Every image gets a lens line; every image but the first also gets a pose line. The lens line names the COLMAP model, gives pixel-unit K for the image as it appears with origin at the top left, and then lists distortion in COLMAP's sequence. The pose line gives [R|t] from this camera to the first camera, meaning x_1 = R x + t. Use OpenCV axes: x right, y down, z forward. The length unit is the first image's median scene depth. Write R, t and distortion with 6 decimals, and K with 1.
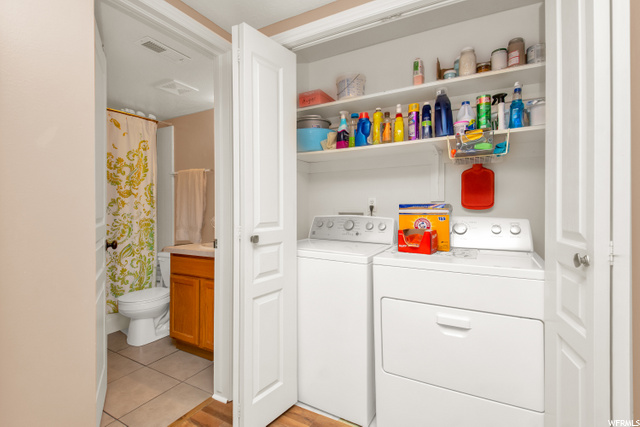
lens RADIAL K [[281.7, 0, 309.2], [0, 281.7, 207.3], [0, 0, 1]] dist [-0.014922, -0.000459]
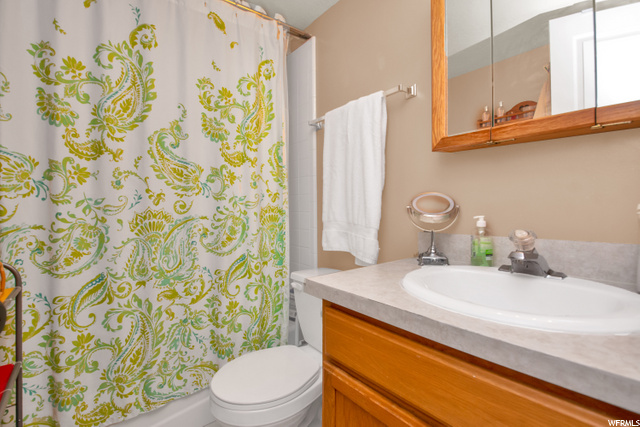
lens RADIAL K [[281.7, 0, 309.2], [0, 281.7, 207.3], [0, 0, 1]] dist [-0.014922, -0.000459]
pose [[0.910646, 0.000065, -0.413188, -0.299796], [0.005263, 0.999917, 0.011757, 0.035565], [0.413154, -0.012881, 0.910570, 0.551235]]
